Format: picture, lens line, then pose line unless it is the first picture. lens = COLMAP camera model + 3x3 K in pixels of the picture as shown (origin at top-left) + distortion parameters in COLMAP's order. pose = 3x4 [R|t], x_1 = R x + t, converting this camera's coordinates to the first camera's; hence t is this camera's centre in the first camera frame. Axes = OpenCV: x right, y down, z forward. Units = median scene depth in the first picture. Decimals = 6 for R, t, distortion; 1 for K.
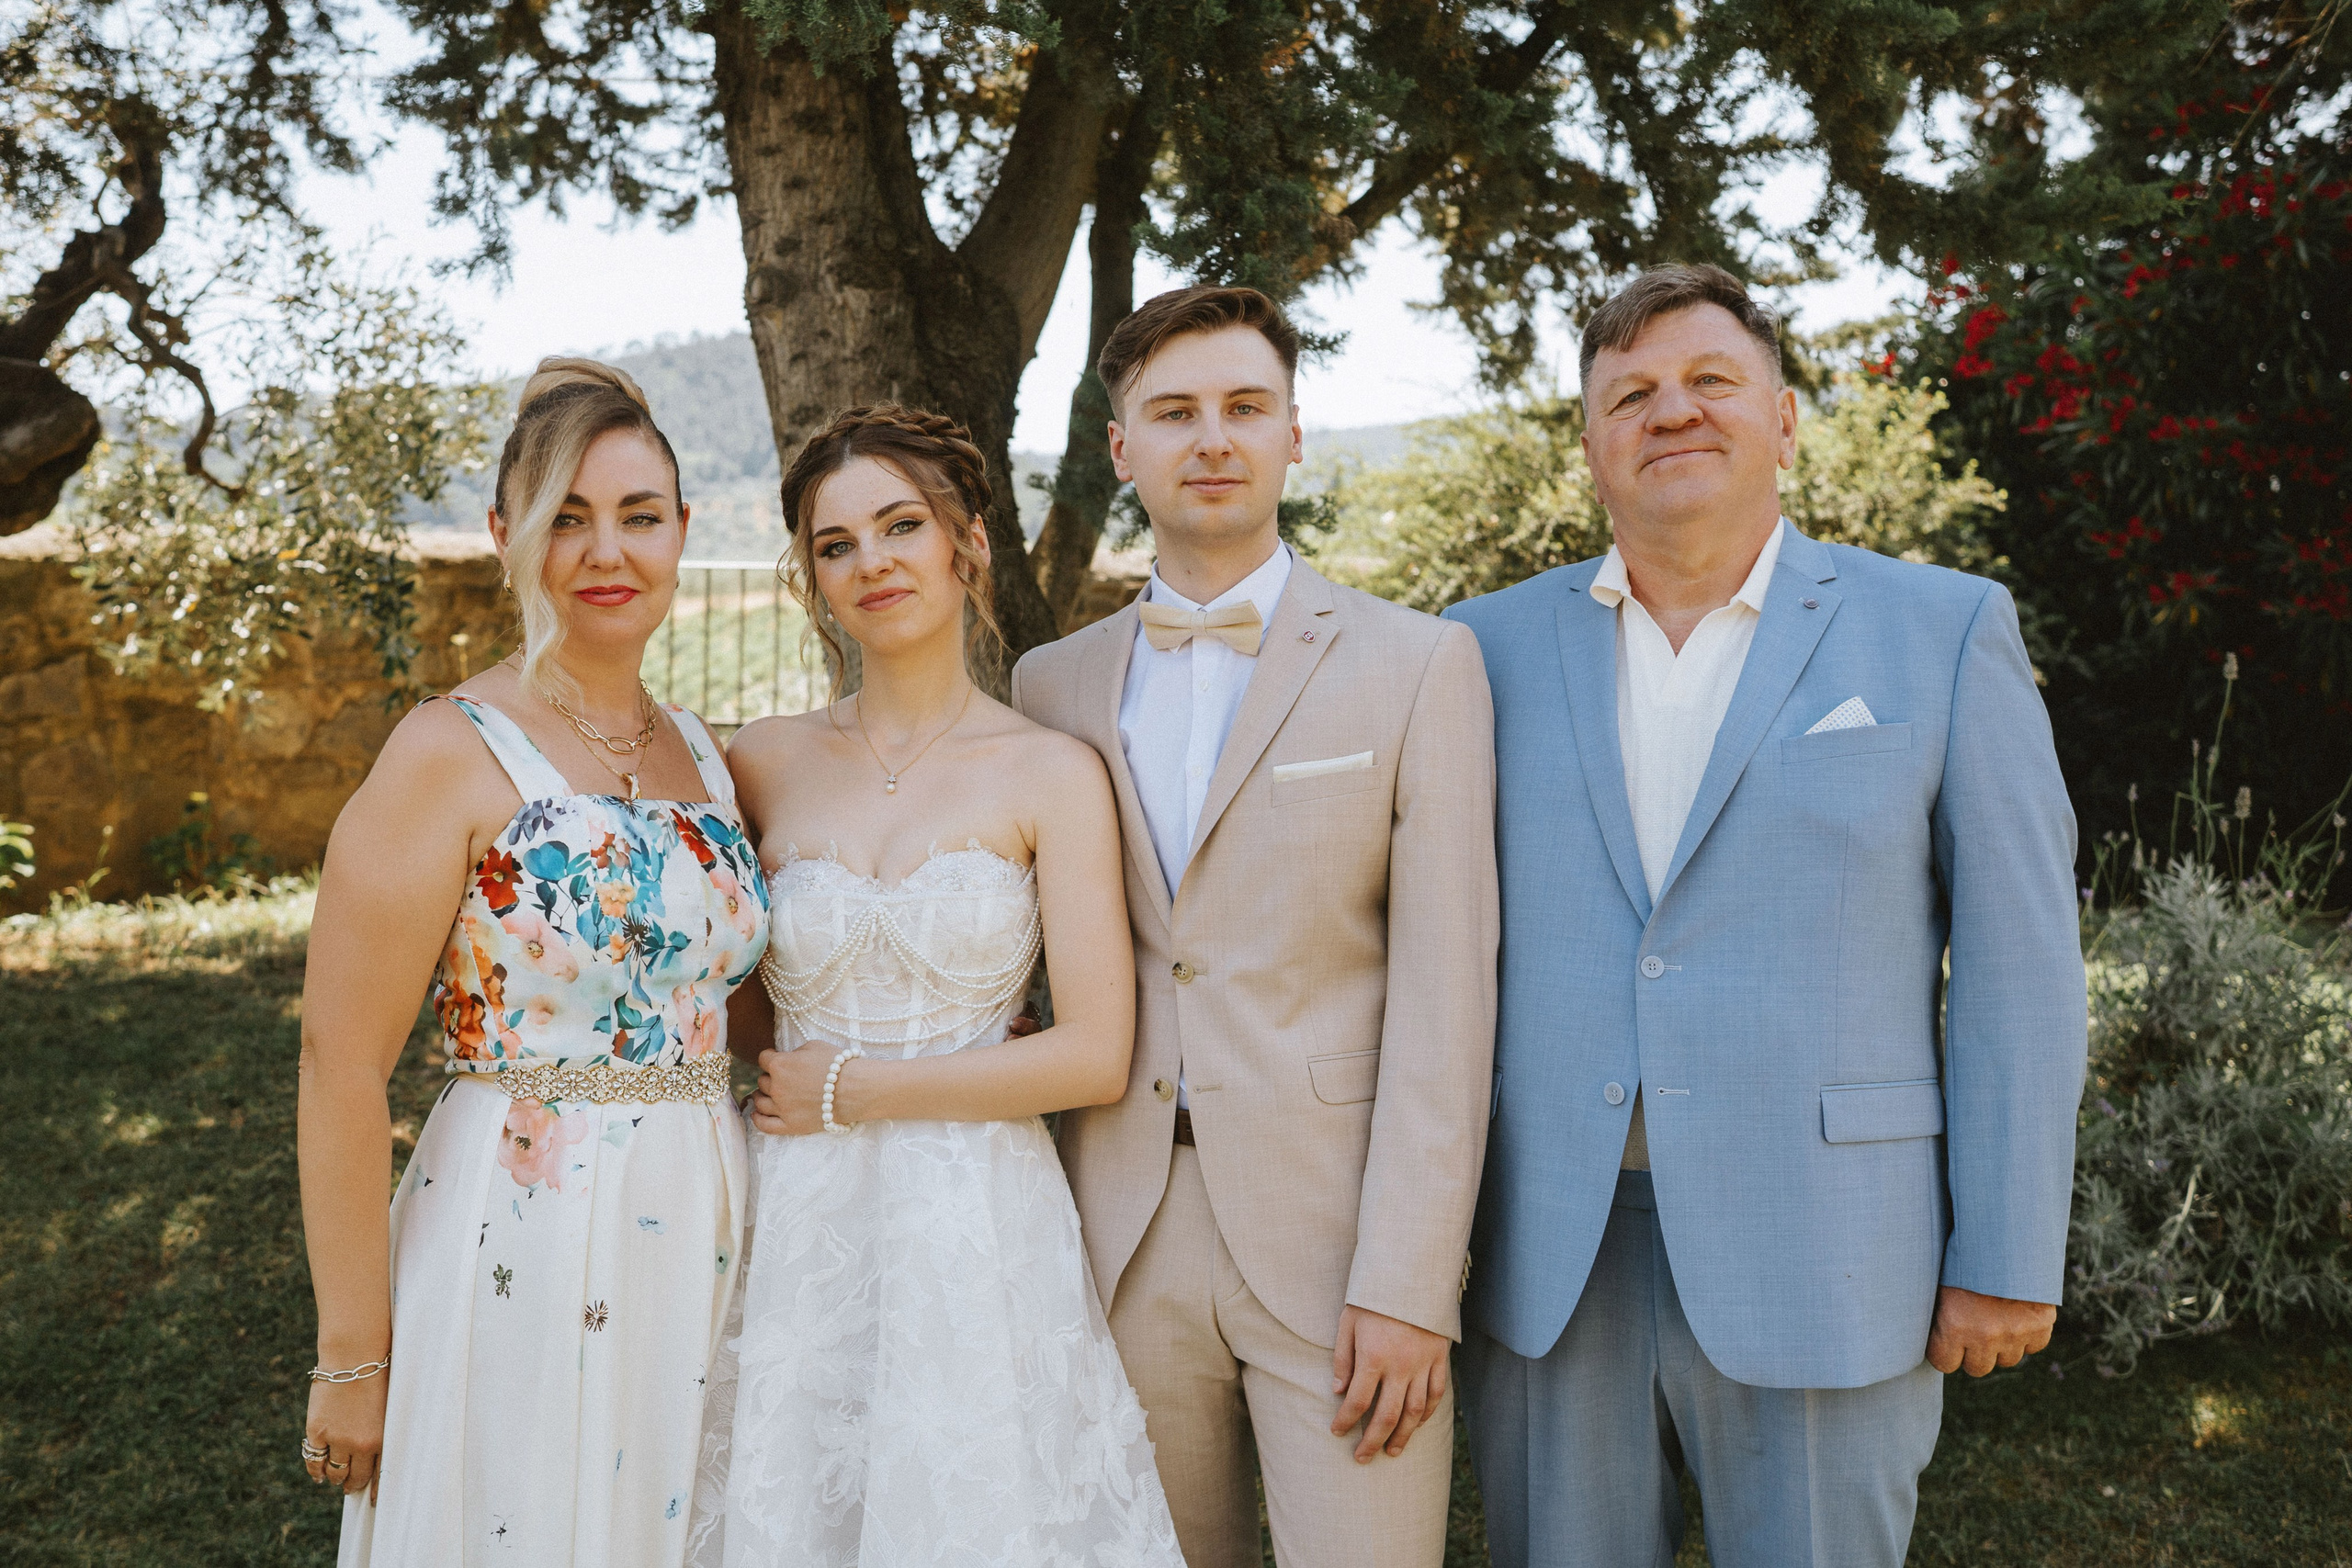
lens RADIAL K [[2440.6, 0, 1063.1], [0, 2440.6, 834.5], [0, 0, 1]] dist [0.051199, 0.000000]
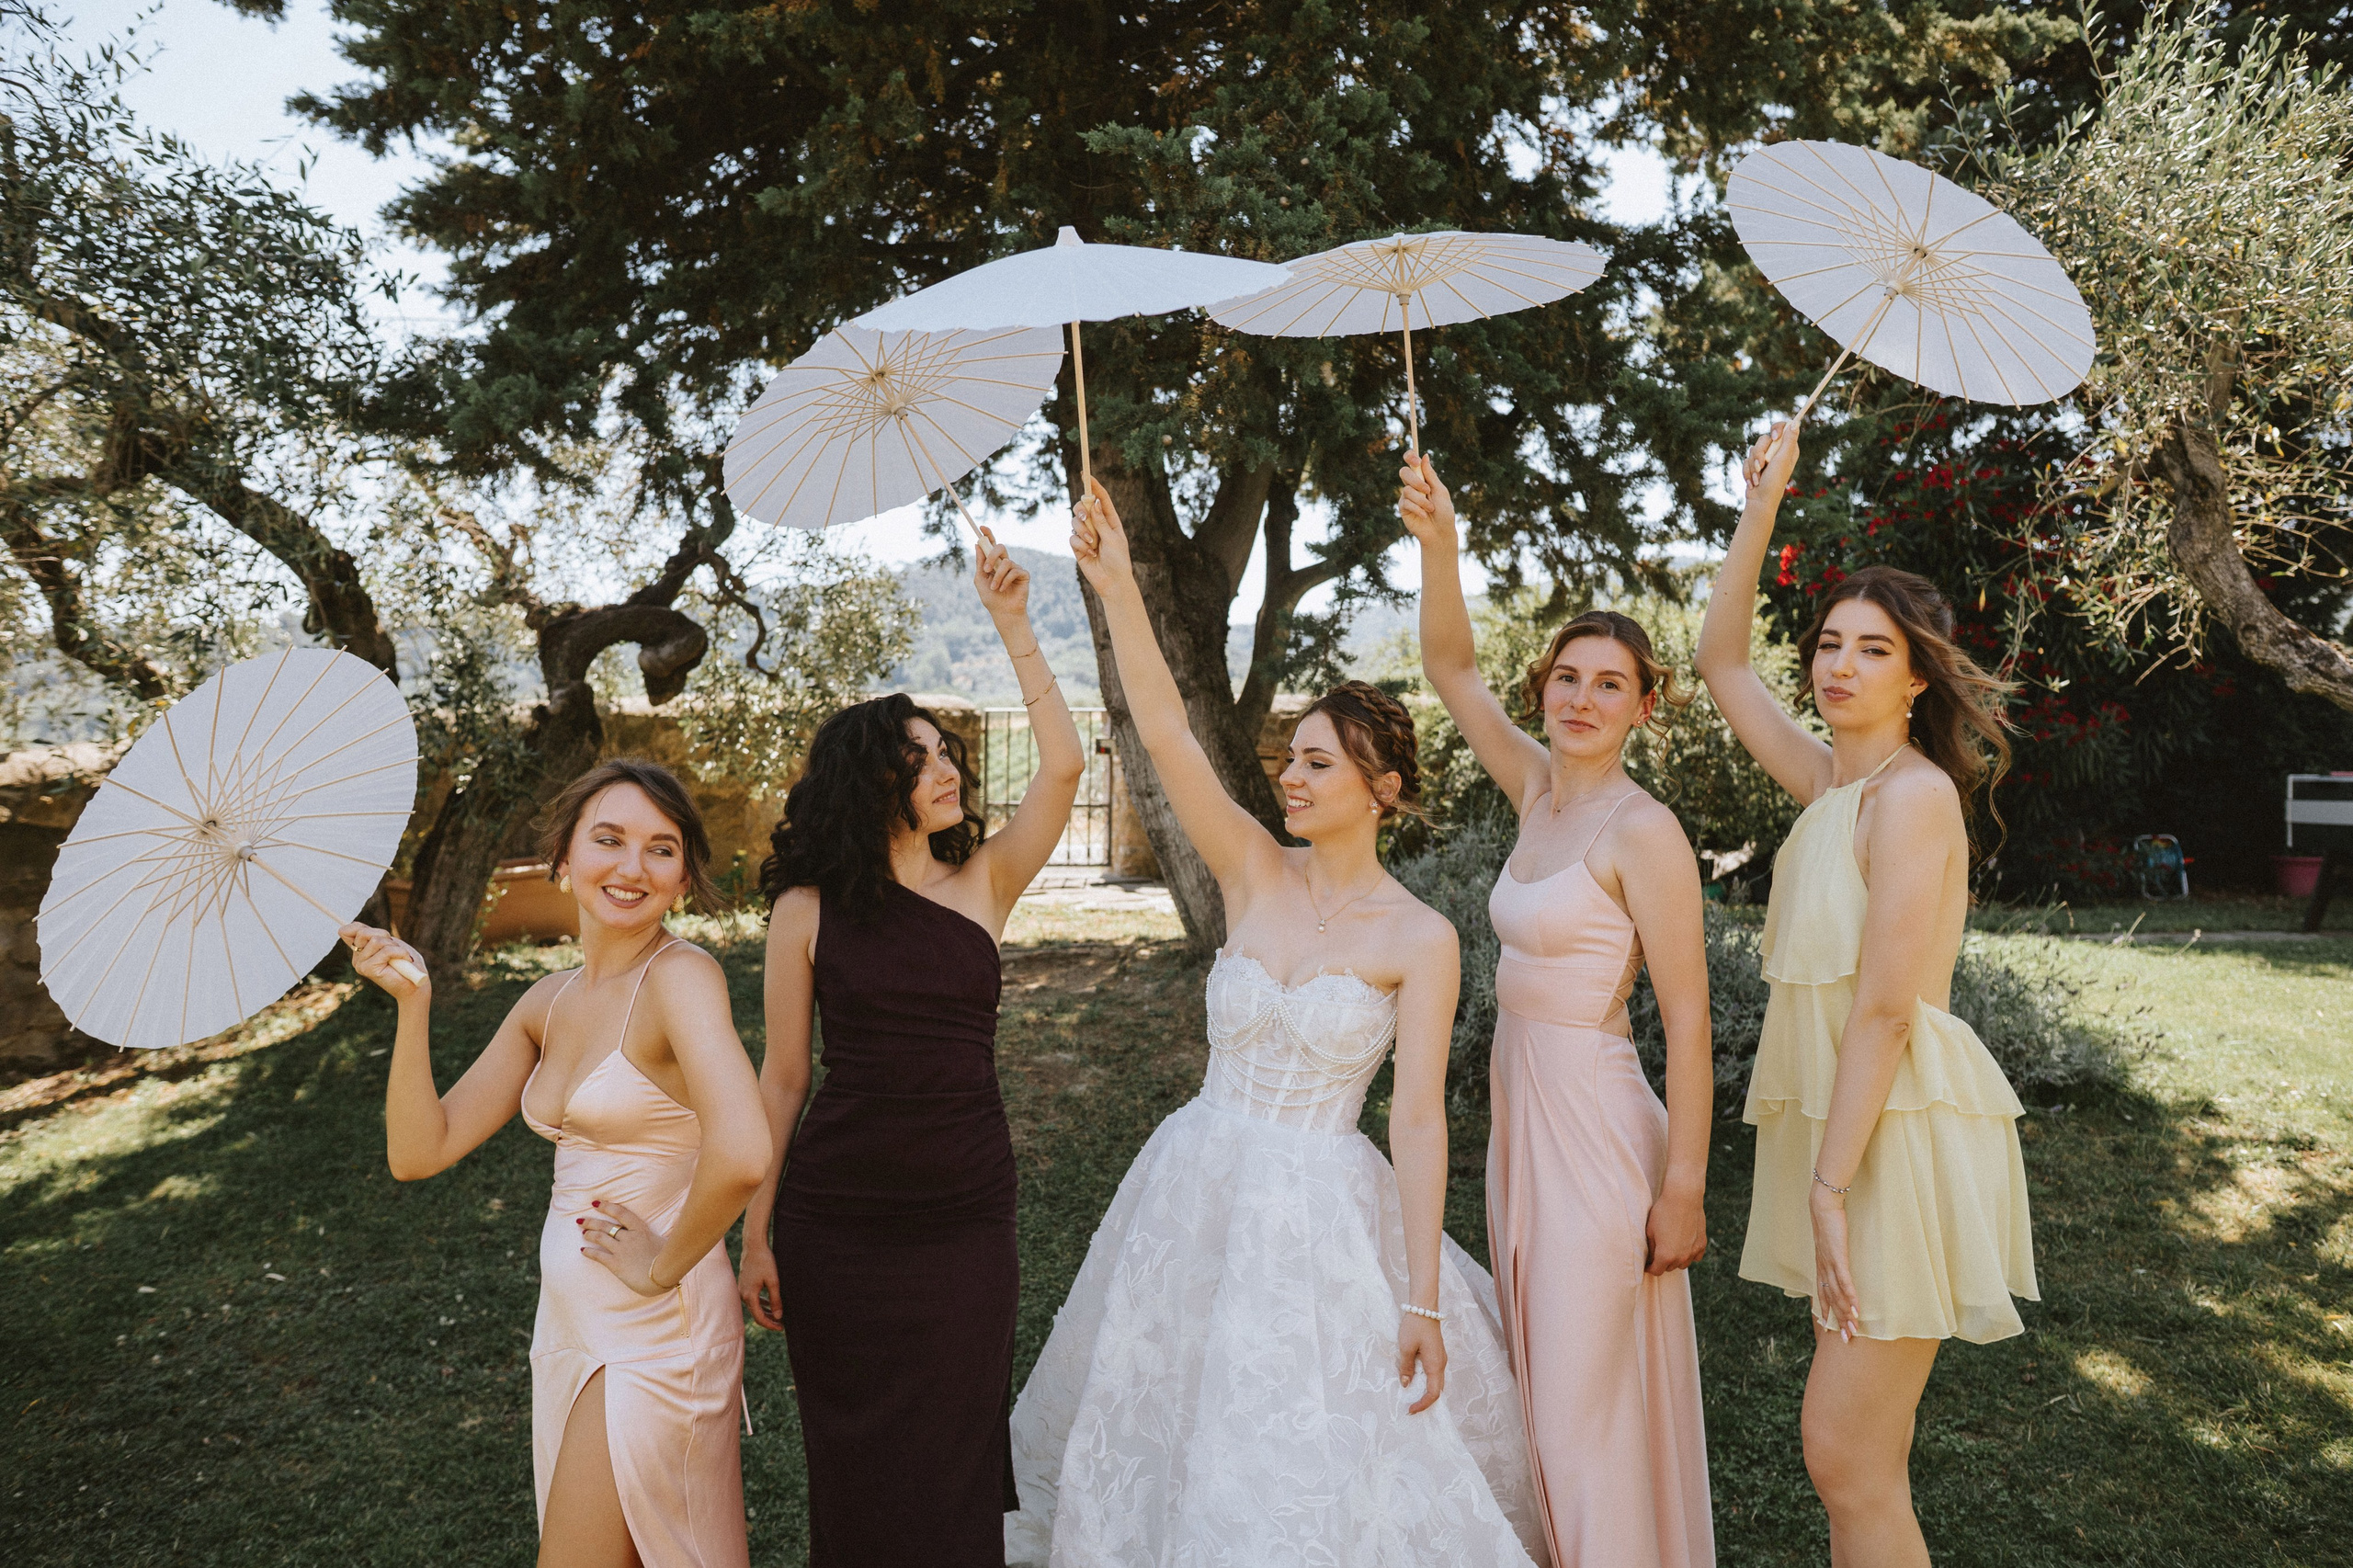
lens RADIAL K [[1606.7, 0, 1212.9], [0, 1606.7, 774.2], [0, 0, 1]] dist [-0.035590, 0.008689]
pose [[0.999861, -0.015474, -0.006181, -0.019607], [0.015093, 0.998224, -0.057623, -0.000274], [0.007061, 0.057522, 0.998319, -0.121436]]
